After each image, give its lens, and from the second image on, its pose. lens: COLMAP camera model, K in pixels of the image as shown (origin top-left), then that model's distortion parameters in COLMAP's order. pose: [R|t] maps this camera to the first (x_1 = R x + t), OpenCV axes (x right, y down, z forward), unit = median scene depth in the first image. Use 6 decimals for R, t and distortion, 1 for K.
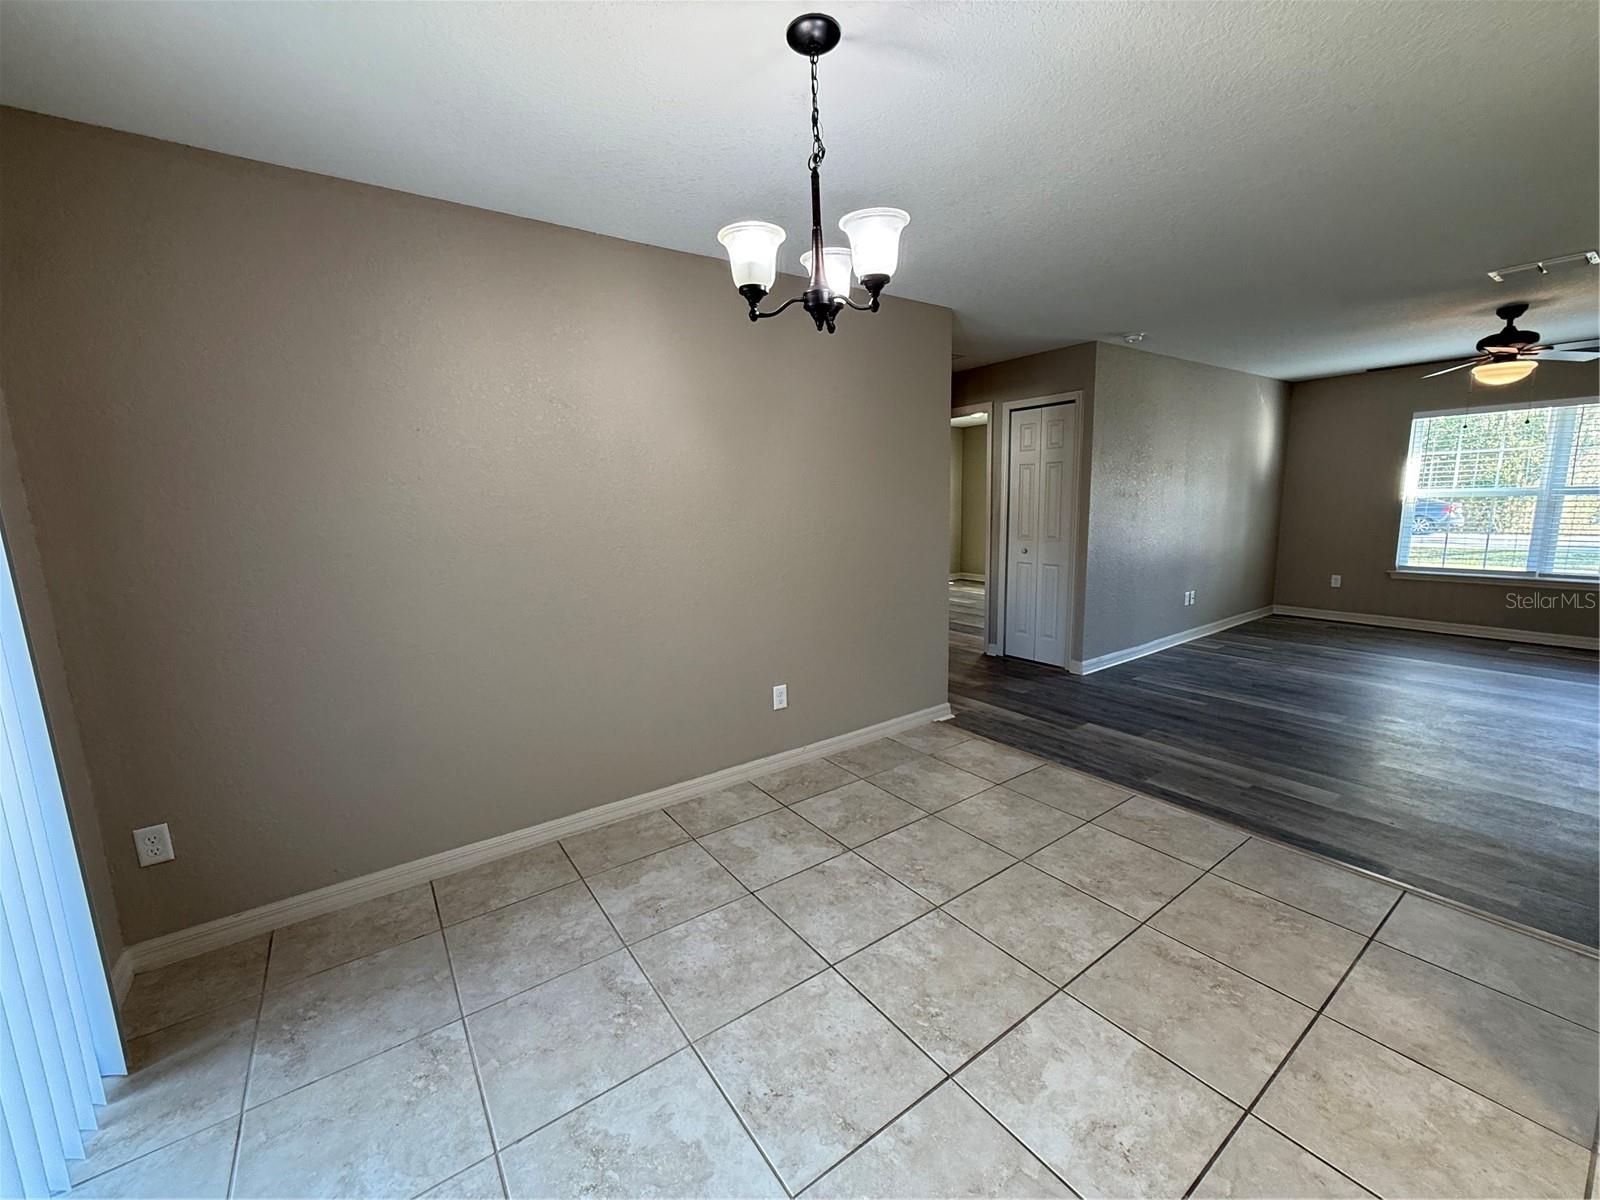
lens RADIAL K [[634.4, 0, 811.8], [0, 634.4, 599.5], [0, 0, 1]] dist [0.000009, 0.000119]
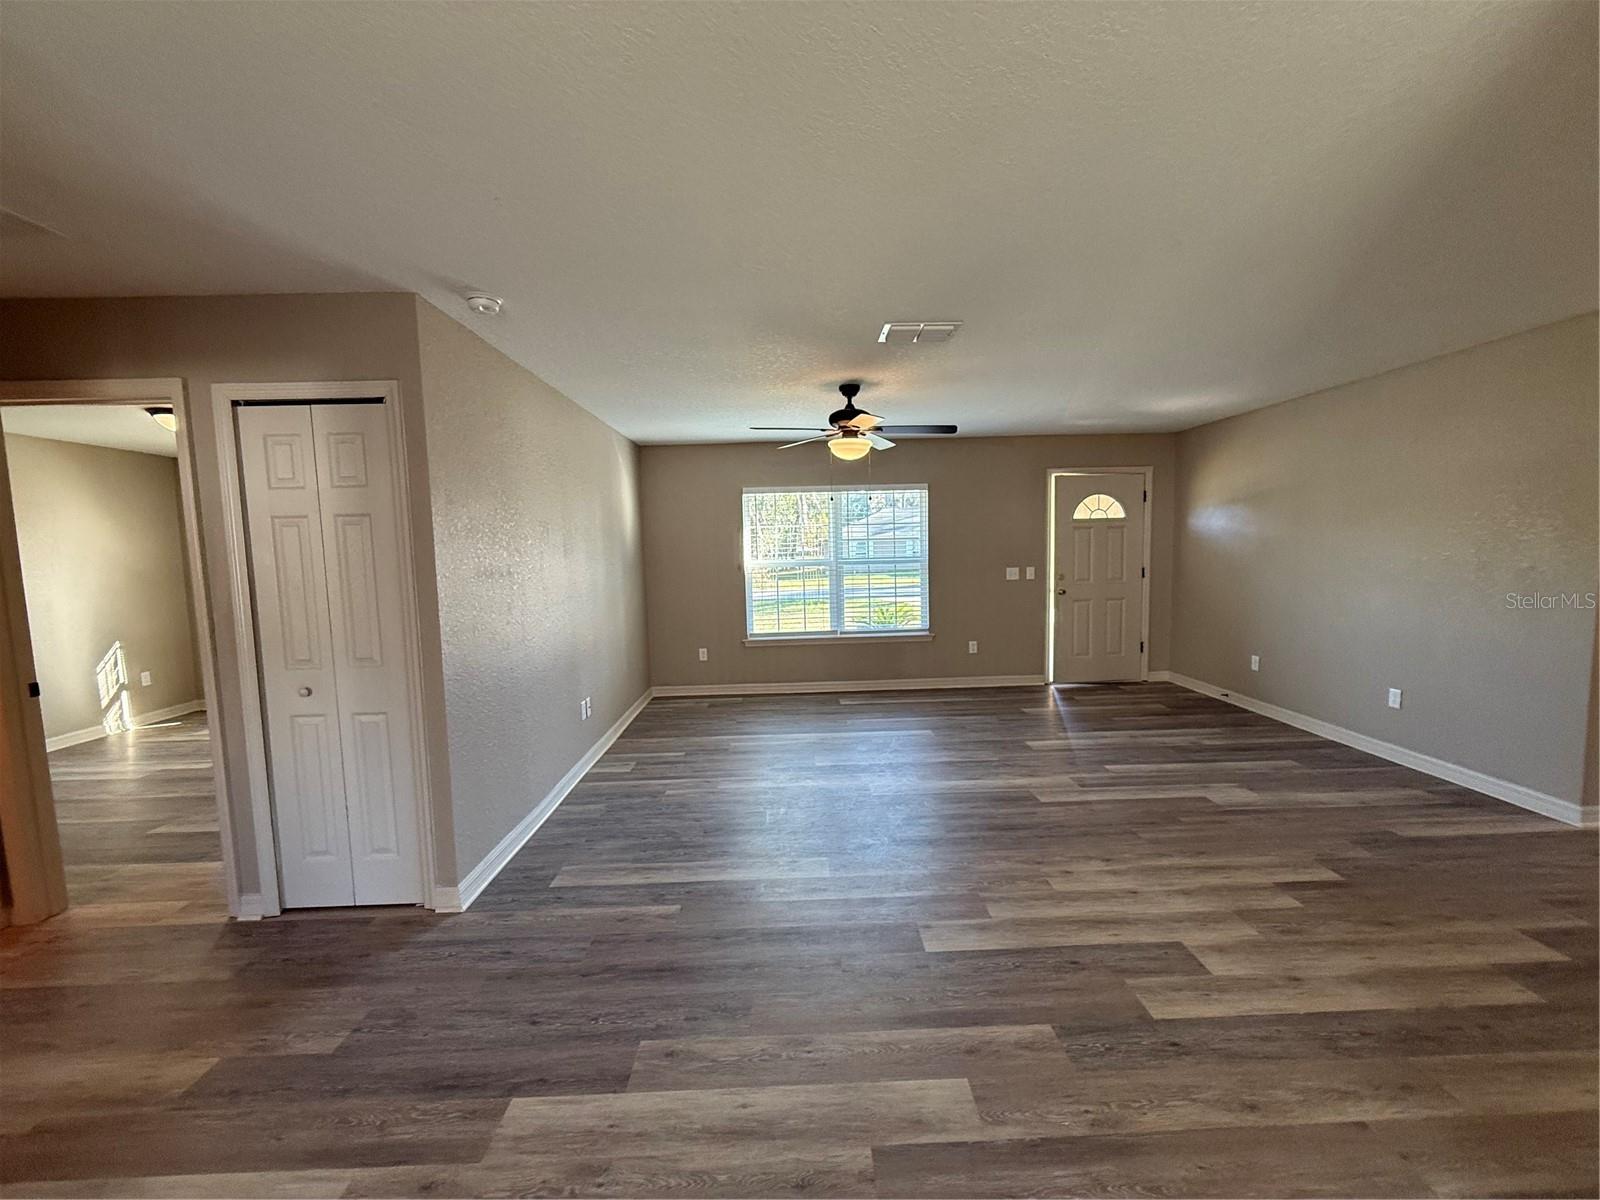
lens RADIAL K [[634.4, 0, 796.2], [0, 634.4, 603.4], [0, 0, 1]] dist [0.000009, 0.000119]
pose [[0.571727, -0.061231, 0.818156, 0.181737], [0.139523, 0.989942, -0.023411, -0.092859], [-0.808494, 0.127536, 0.574519, 0.472347]]
